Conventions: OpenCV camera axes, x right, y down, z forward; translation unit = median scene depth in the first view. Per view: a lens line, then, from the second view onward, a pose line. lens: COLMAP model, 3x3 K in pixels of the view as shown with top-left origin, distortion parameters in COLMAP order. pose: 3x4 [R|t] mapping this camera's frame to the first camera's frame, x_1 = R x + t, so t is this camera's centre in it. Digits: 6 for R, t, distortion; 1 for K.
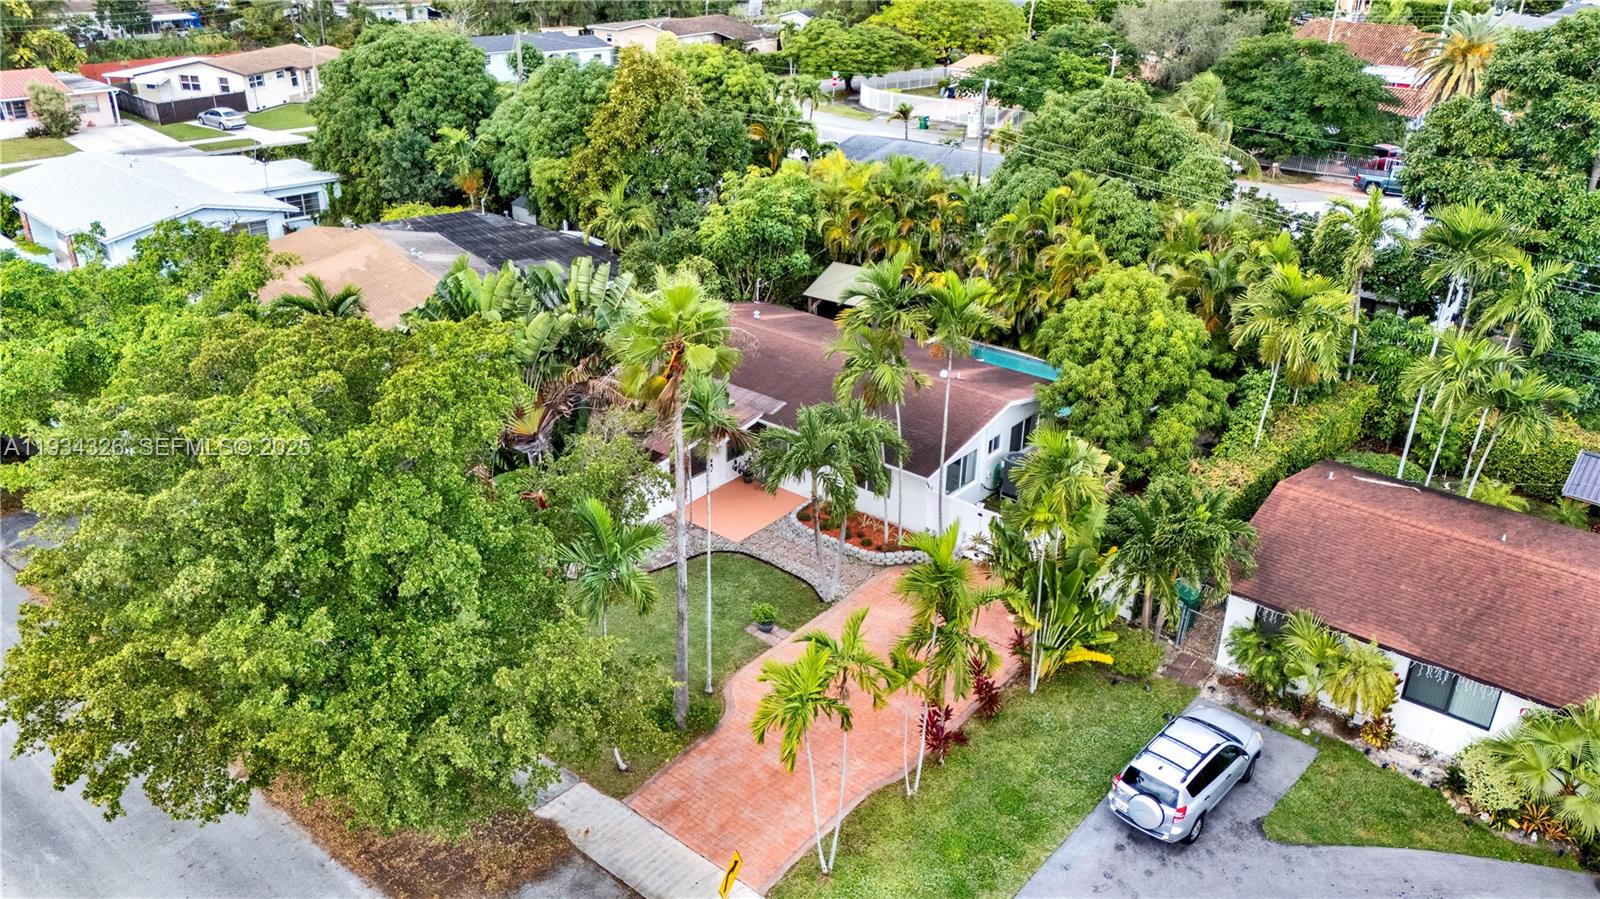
lens RADIAL K [[1191.7, 0, 796.1], [0, 1191.7, 444.1], [0, 0, 1]] dist [0.021744, -0.025782]
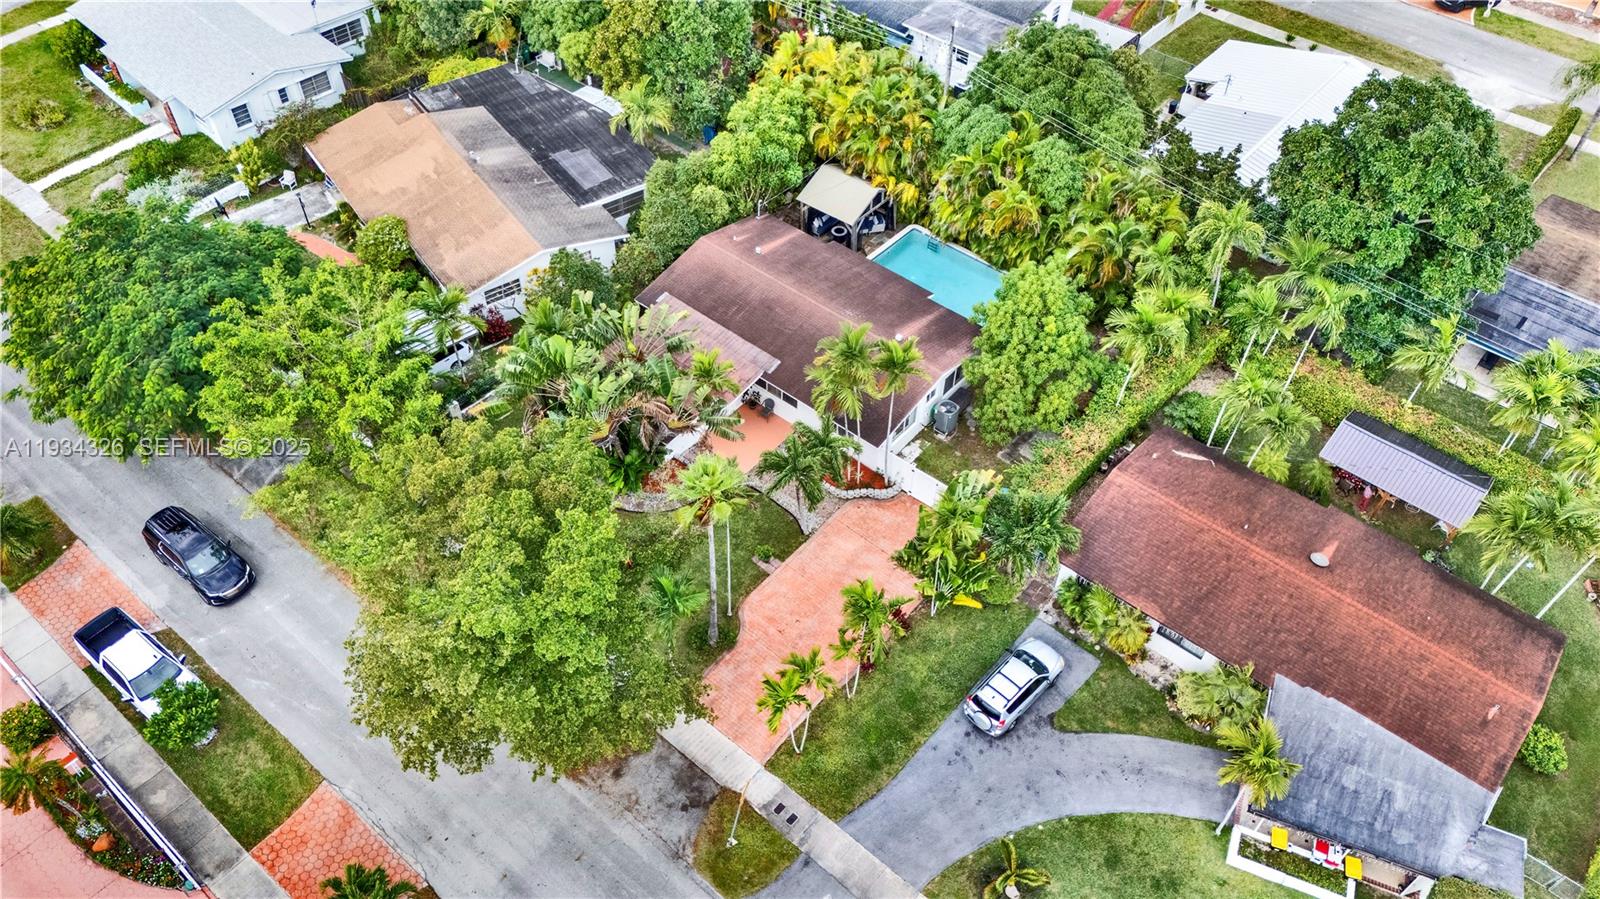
lens RADIAL K [[1191.7, 0, 797.0], [0, 1191.7, 450.7], [0, 0, 1]] dist [0.021744, -0.025782]
pose [[0.999969, 0.007806, -0.000780, 0.016383], [-0.006964, 0.929058, 0.369869, -0.581213], [0.003612, -0.369852, 0.929084, -0.394053]]
